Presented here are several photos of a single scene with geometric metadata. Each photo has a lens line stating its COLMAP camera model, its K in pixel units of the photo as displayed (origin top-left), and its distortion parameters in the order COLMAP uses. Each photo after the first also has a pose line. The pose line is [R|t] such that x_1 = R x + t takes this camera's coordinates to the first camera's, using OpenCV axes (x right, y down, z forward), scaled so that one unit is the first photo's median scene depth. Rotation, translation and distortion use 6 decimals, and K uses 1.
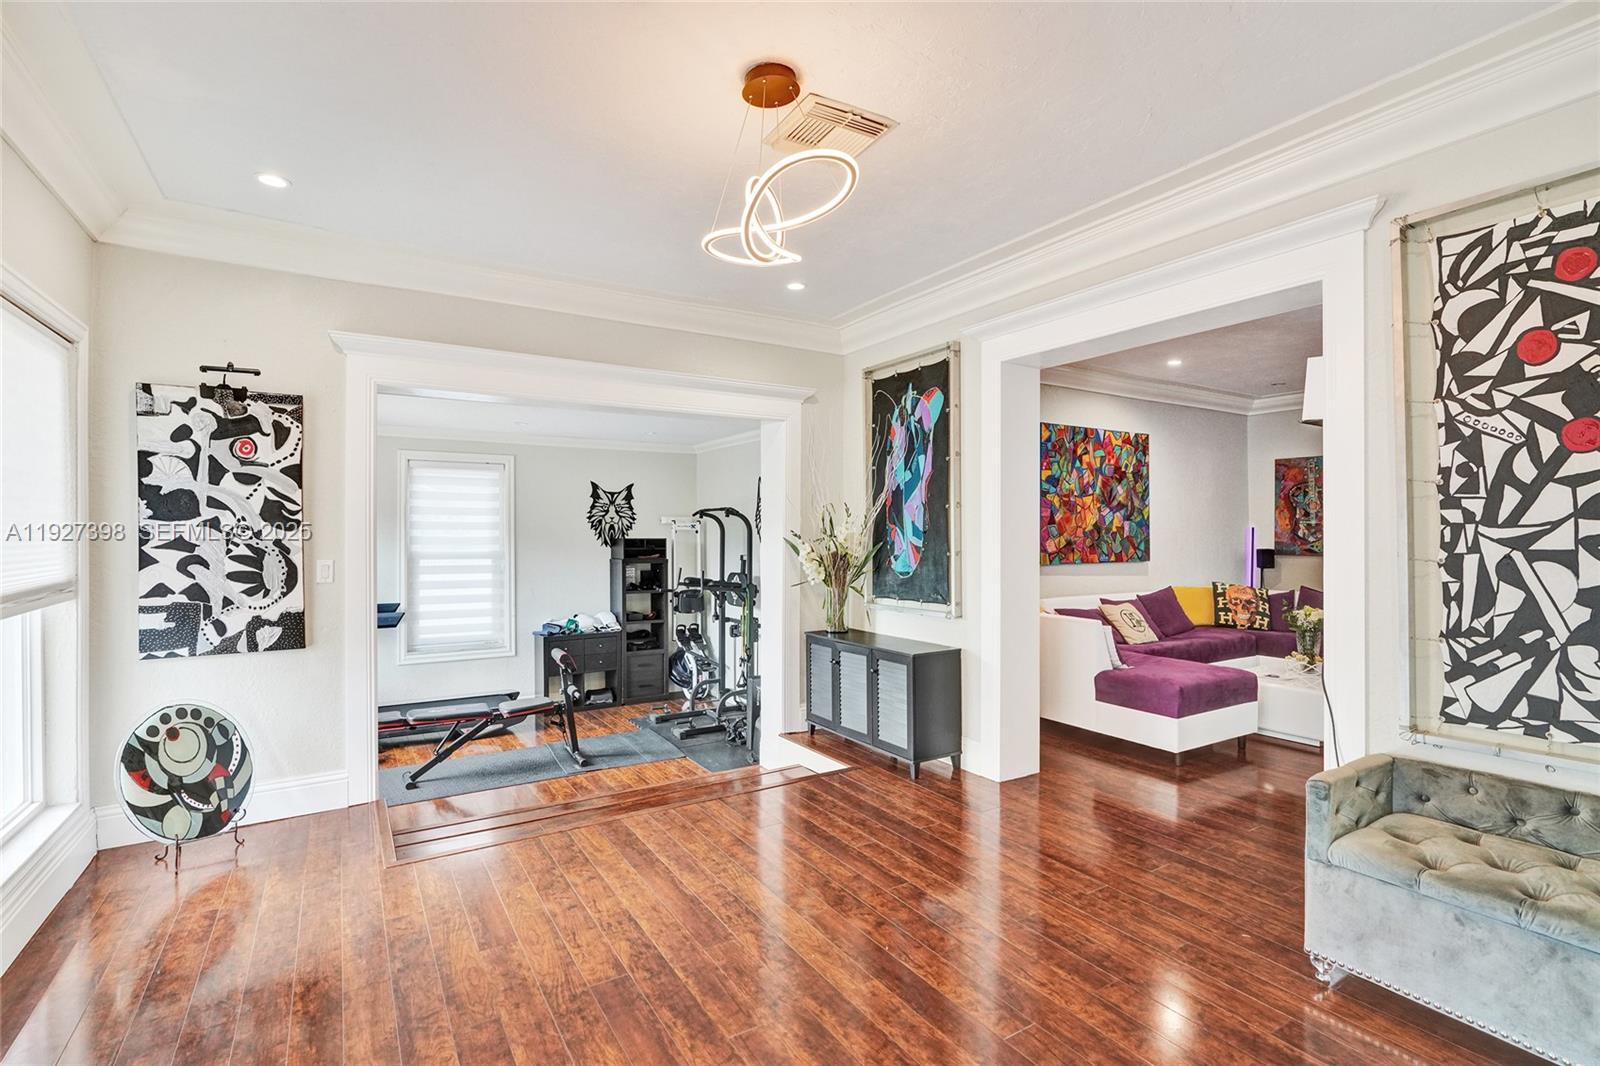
lens RADIAL K [[739.5, 0, 816.0], [0, 739.5, 513.4], [0, 0, 1]] dist [-0.024705, 0.002535]
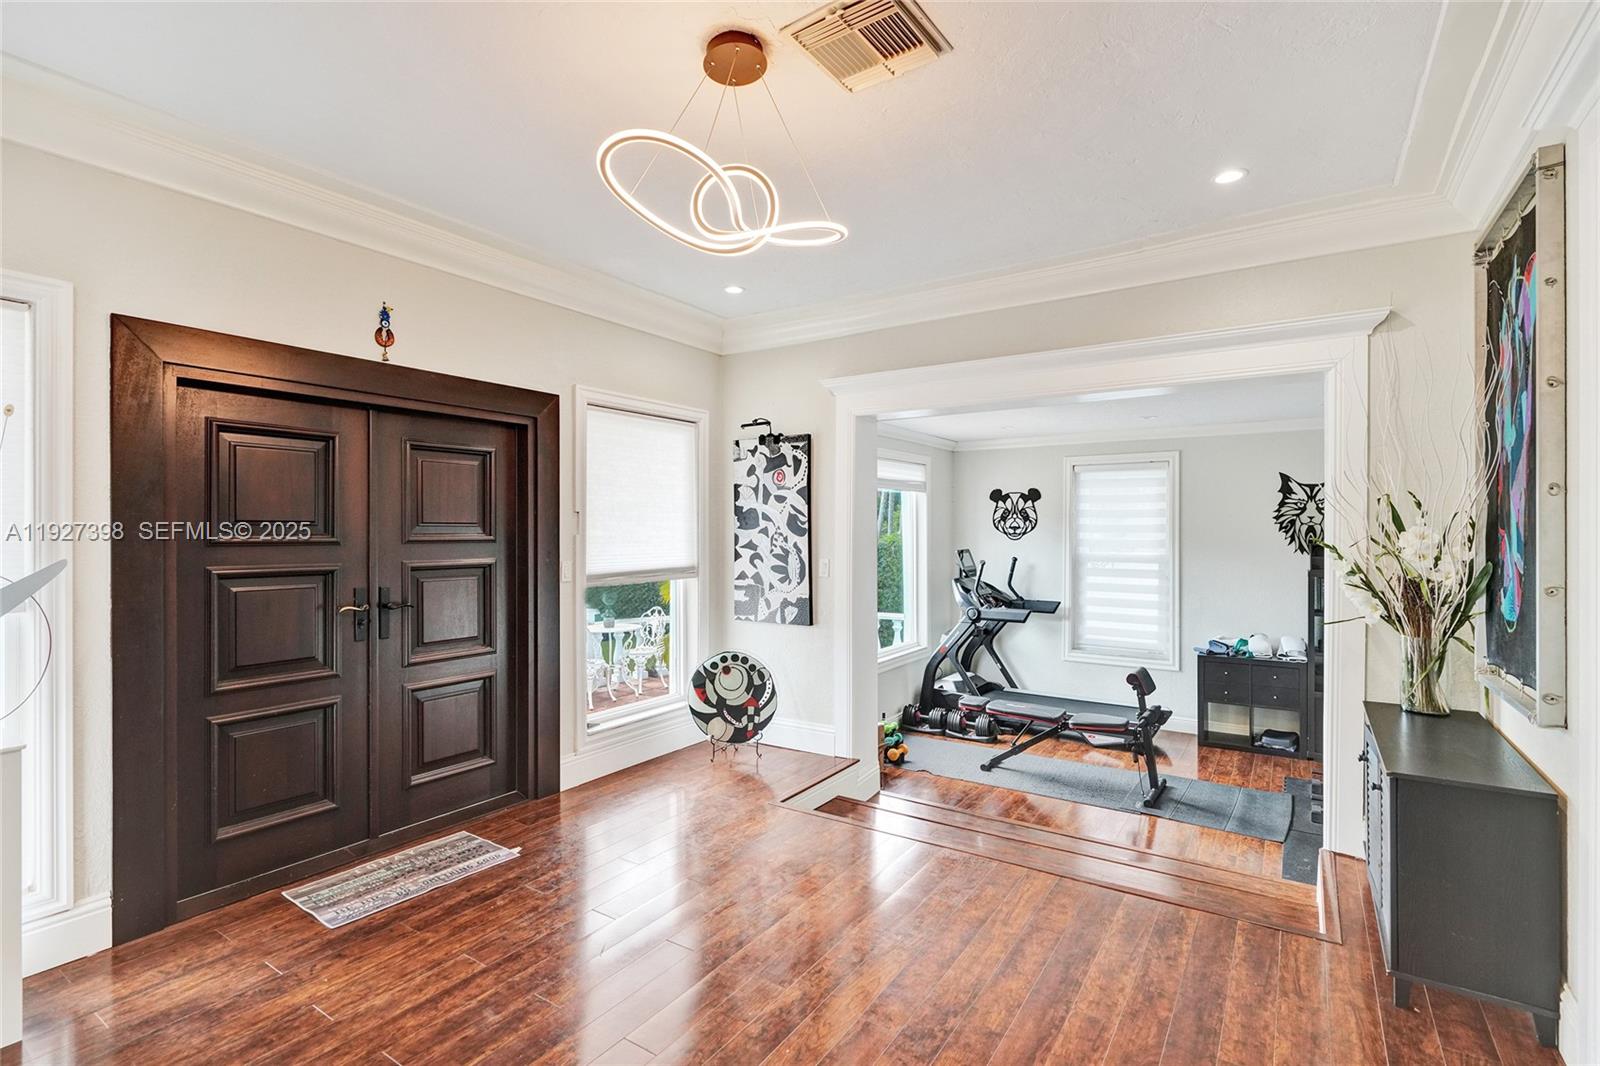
lens RADIAL K [[739.5, 0, 795.2], [0, 739.5, 519.6], [0, 0, 1]] dist [-0.024705, 0.002535]
pose [[0.394850, -0.012791, -0.918657, 0.537522], [0.022751, 0.999733, -0.004141, -0.001630], [0.918464, -0.019265, 0.395035, 0.473950]]
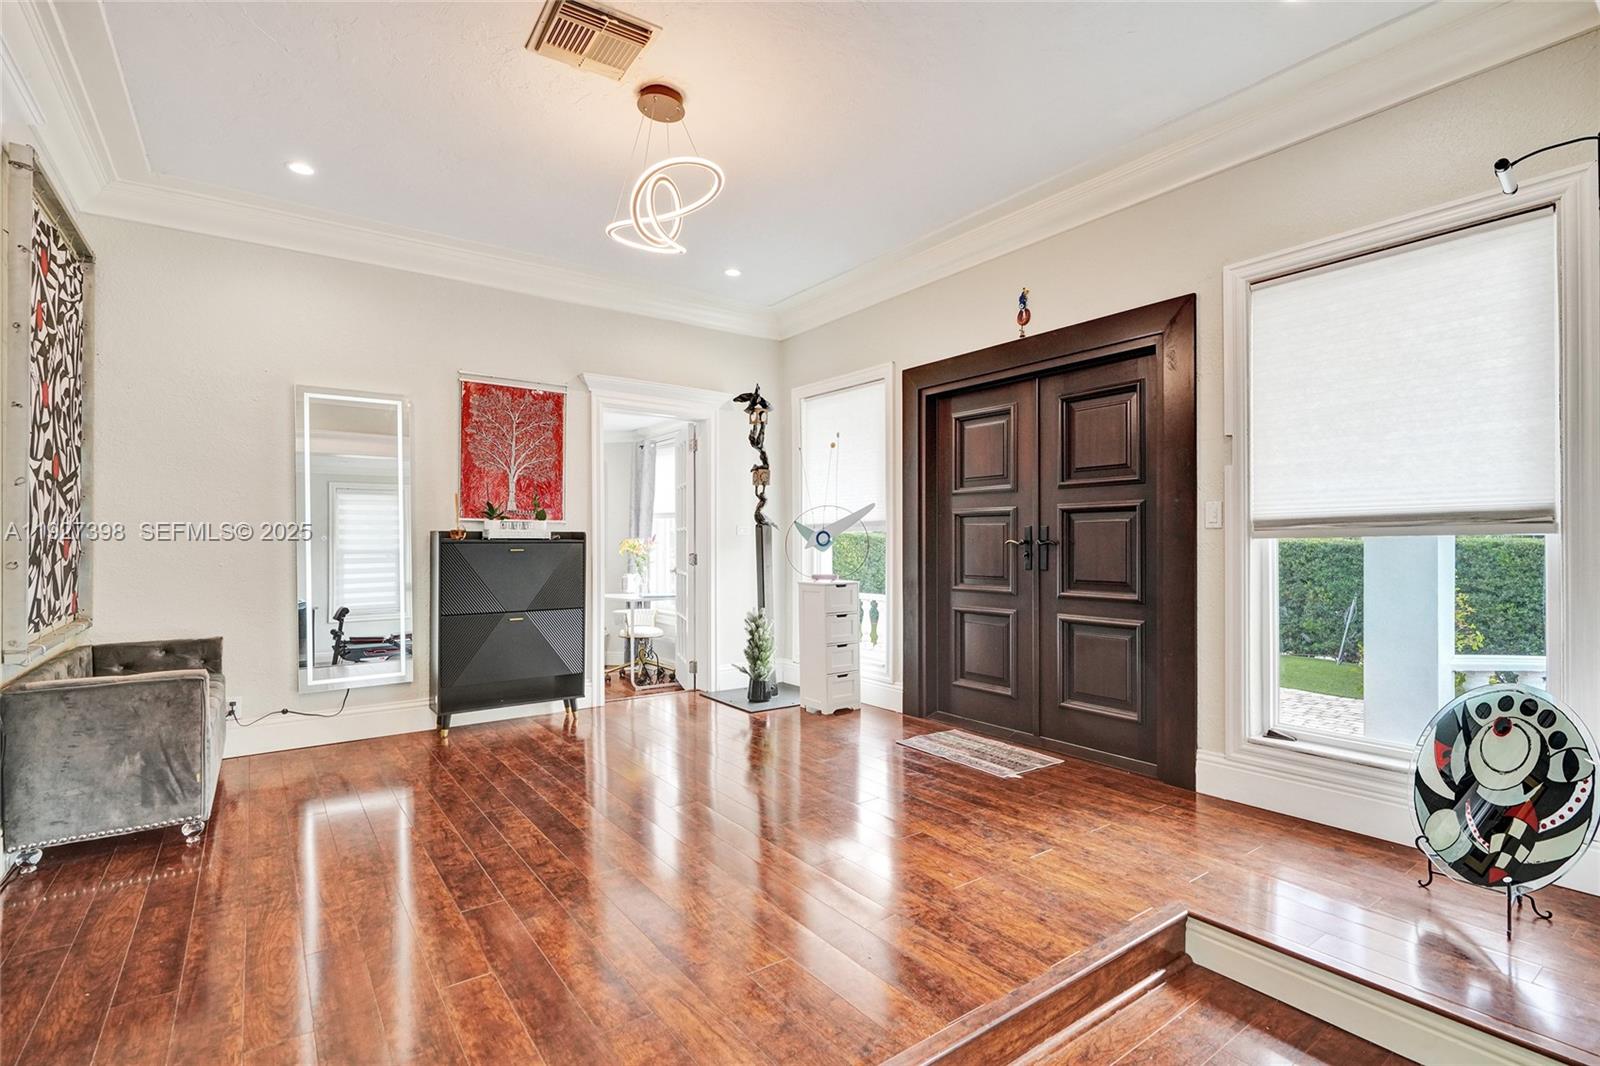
lens RADIAL K [[739.5, 0, 812.5], [0, 739.5, 533.6], [0, 0, 1]] dist [-0.024705, 0.002535]
pose [[-0.997371, 0.005168, -0.072282, -0.148428], [0.007649, 0.999390, -0.034088, 0.120921], [0.072062, -0.034551, -0.996802, 1.496007]]
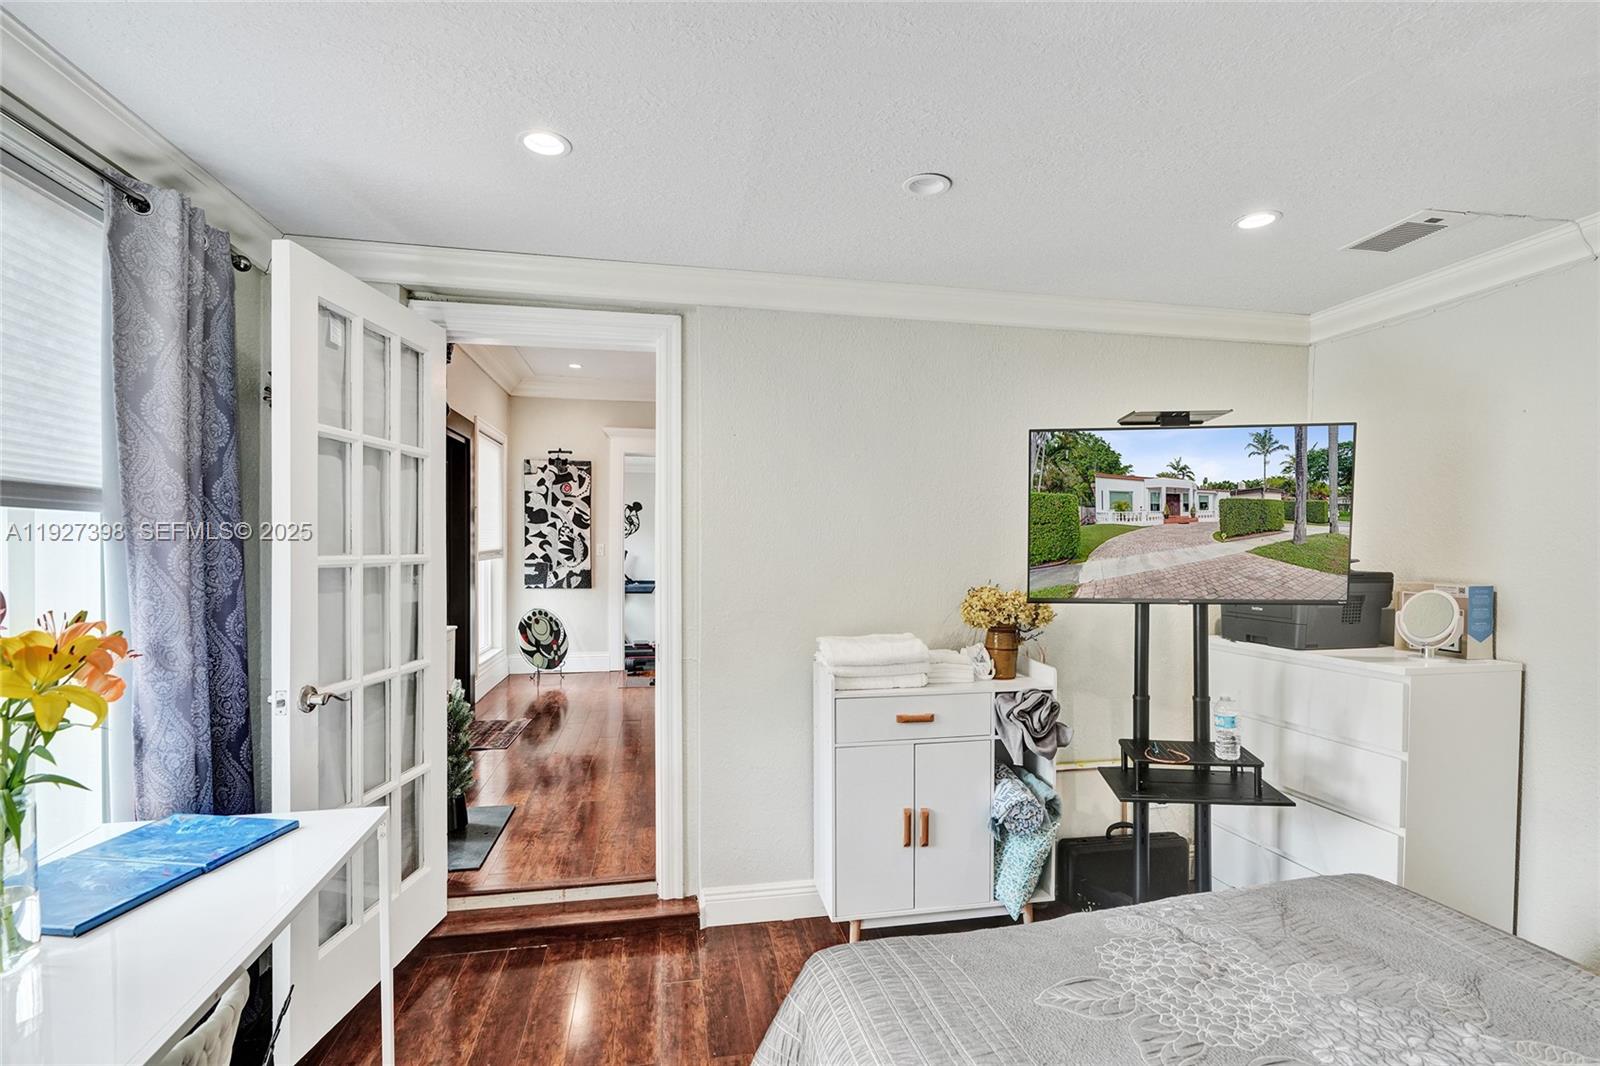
lens RADIAL K [[739.5, 0, 788.7], [0, 739.5, 508.2], [0, 0, 1]] dist [-0.024705, 0.002535]
pose [[0.924072, -0.006935, -0.382155, 0.596033], [0.000534, 0.999858, -0.016852, 0.001517], [0.382218, 0.015369, 0.923944, -0.688256]]
